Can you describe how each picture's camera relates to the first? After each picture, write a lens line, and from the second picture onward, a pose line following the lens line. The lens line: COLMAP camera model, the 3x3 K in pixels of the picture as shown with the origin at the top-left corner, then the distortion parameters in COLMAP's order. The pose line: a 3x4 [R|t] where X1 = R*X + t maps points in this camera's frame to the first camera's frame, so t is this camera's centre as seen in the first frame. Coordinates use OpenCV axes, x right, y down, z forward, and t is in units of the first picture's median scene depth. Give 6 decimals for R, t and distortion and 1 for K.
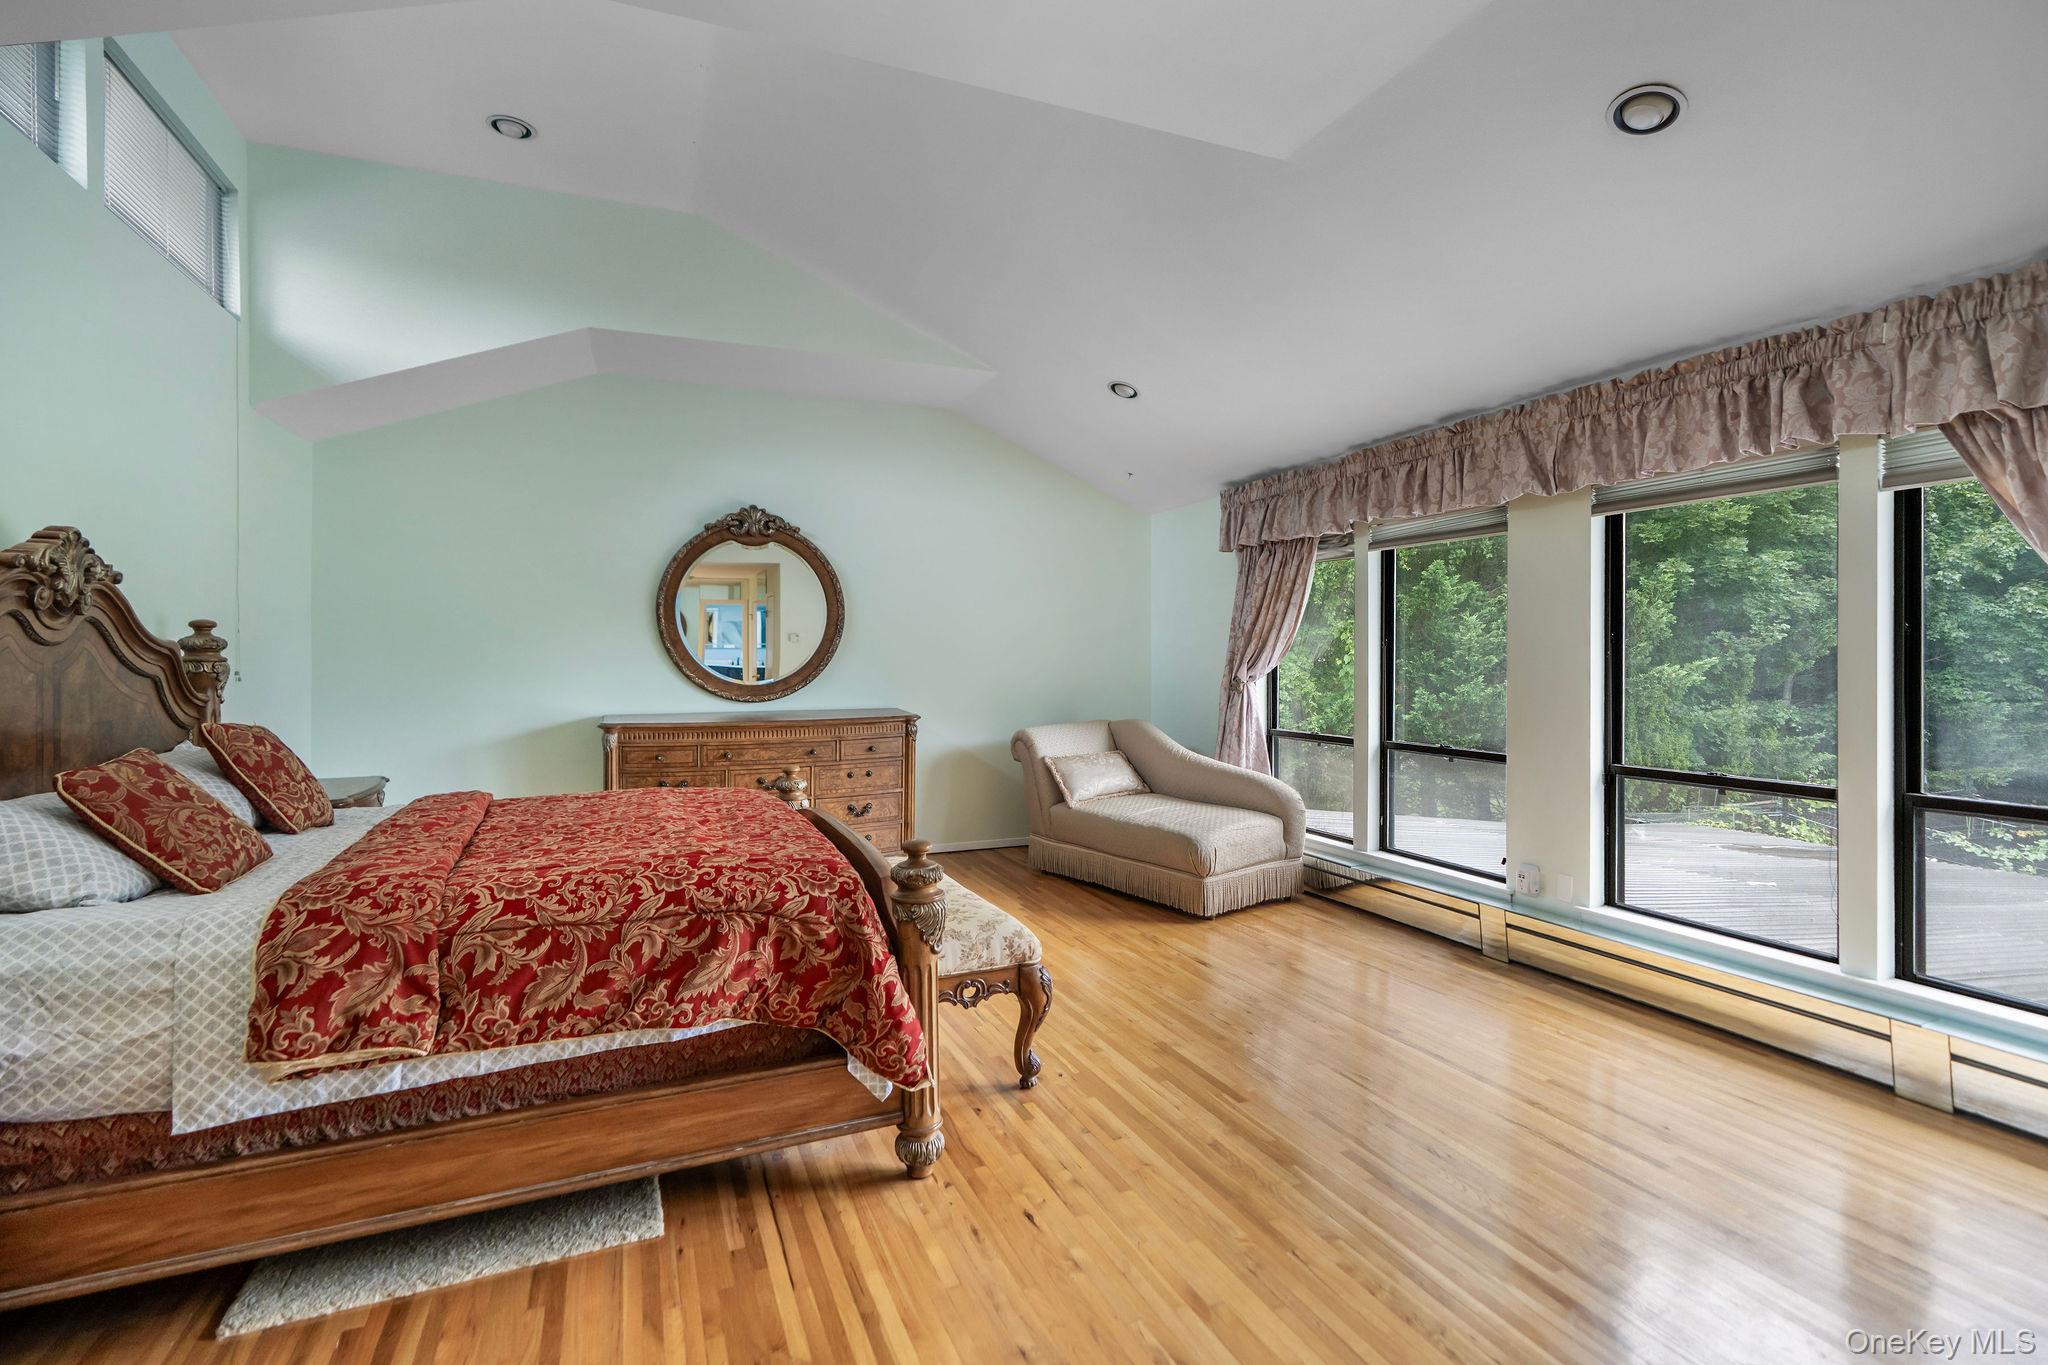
lens RADIAL K [[967.4, 0, 1026.4], [0, 967.4, 663.7], [0, 0, 1]] dist [-0.003362, 0.002263]
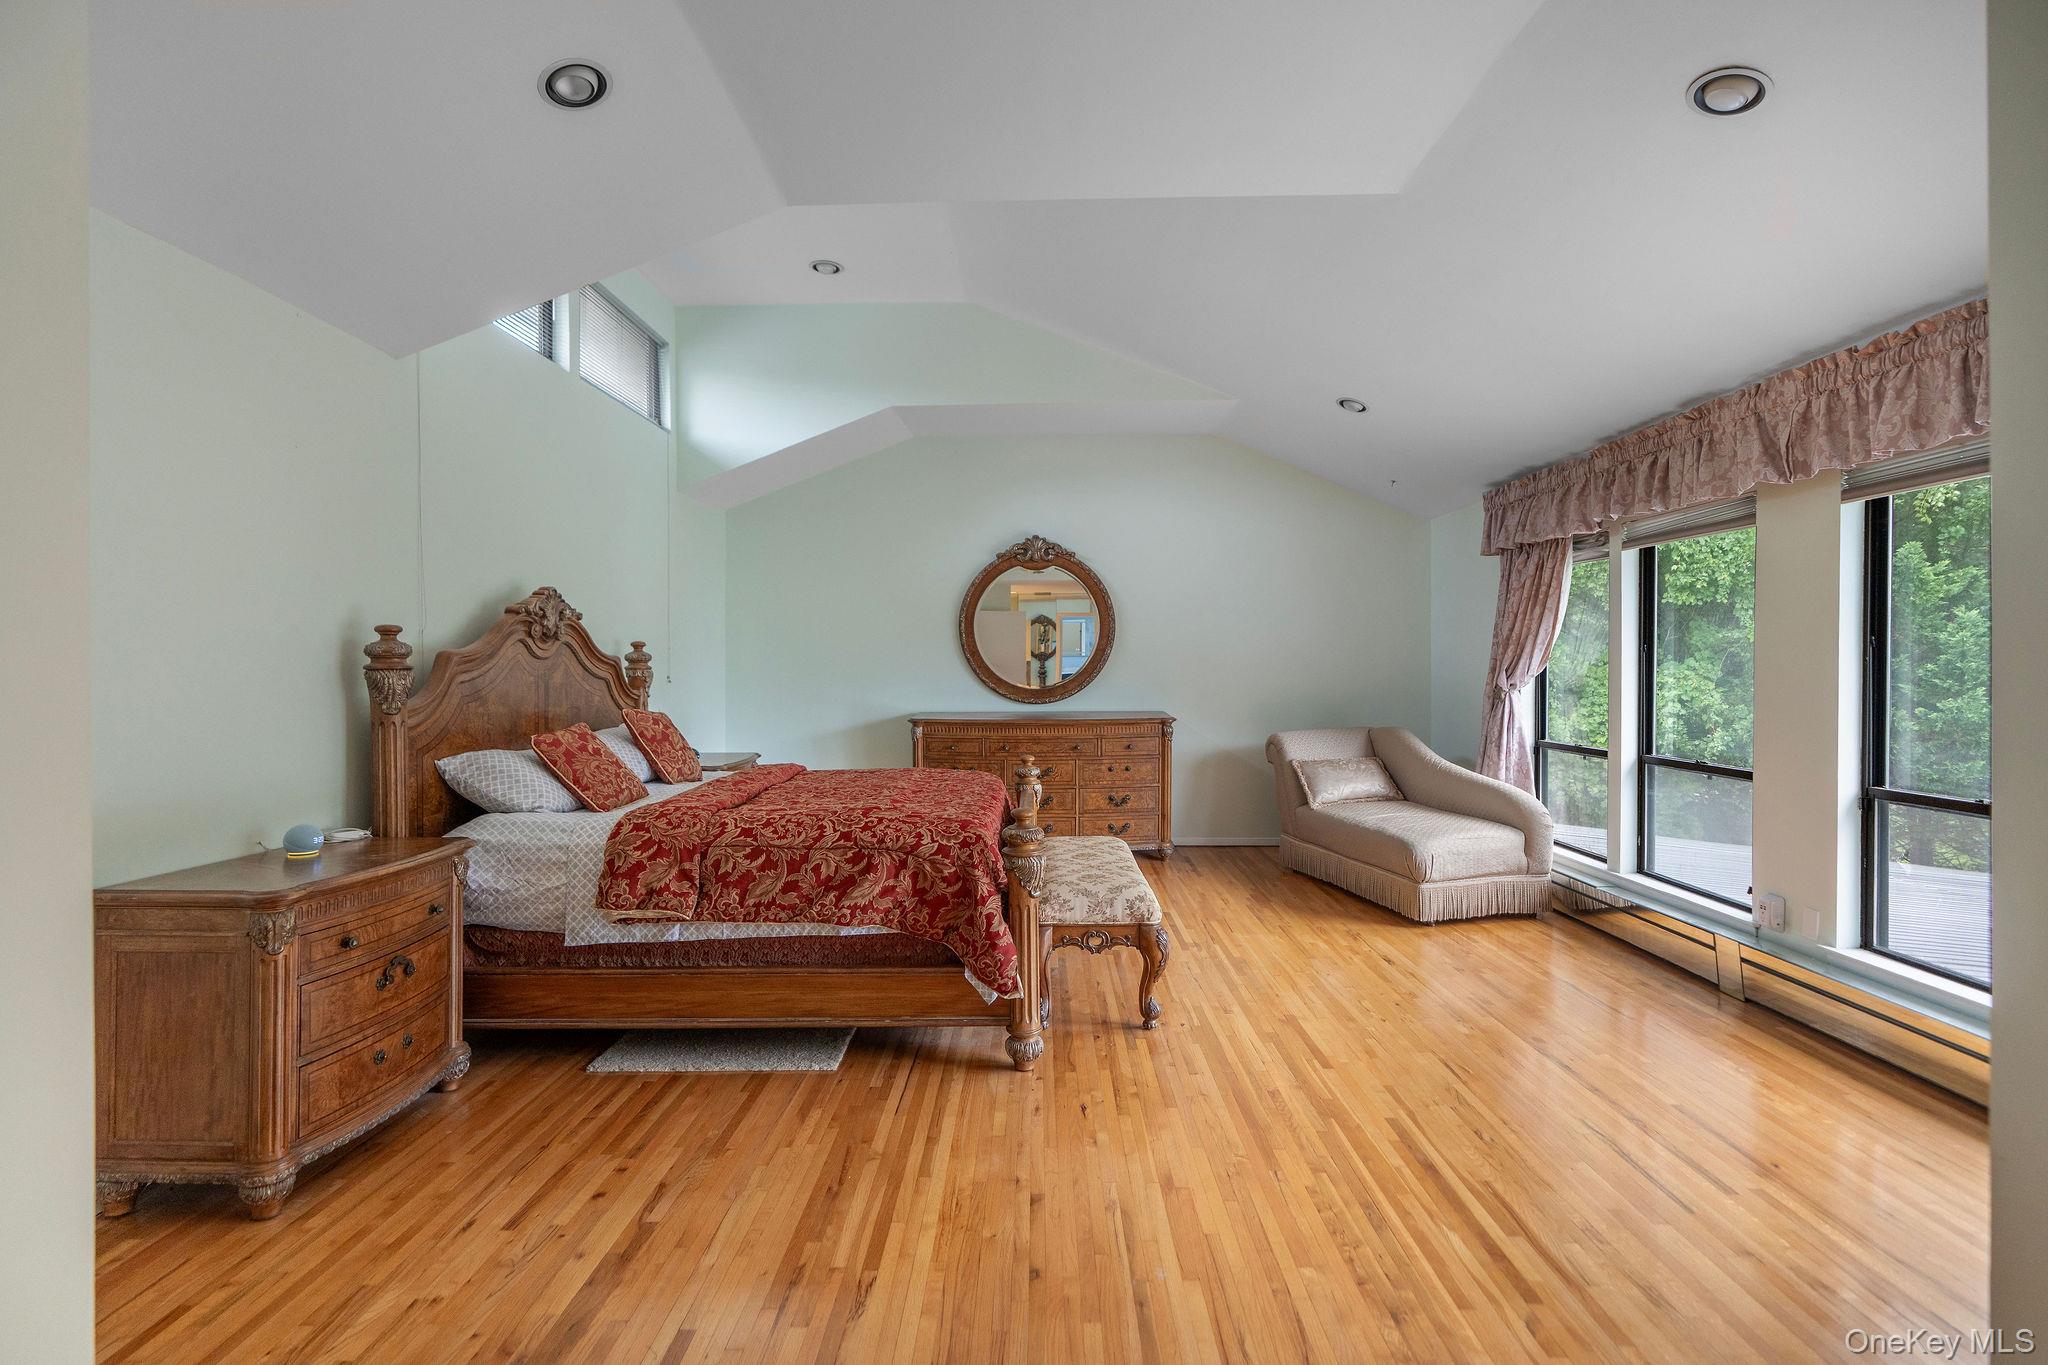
lens RADIAL K [[962.8, 0, 1018.2], [0, 962.8, 679.0], [0, 0, 1]] dist [-0.000045, 0.000962]
pose [[0.912279, 0.003781, -0.409552, 0.339651], [-0.000592, 0.999969, 0.007913, 0.000725], [0.409569, -0.006976, 0.912253, -0.138722]]
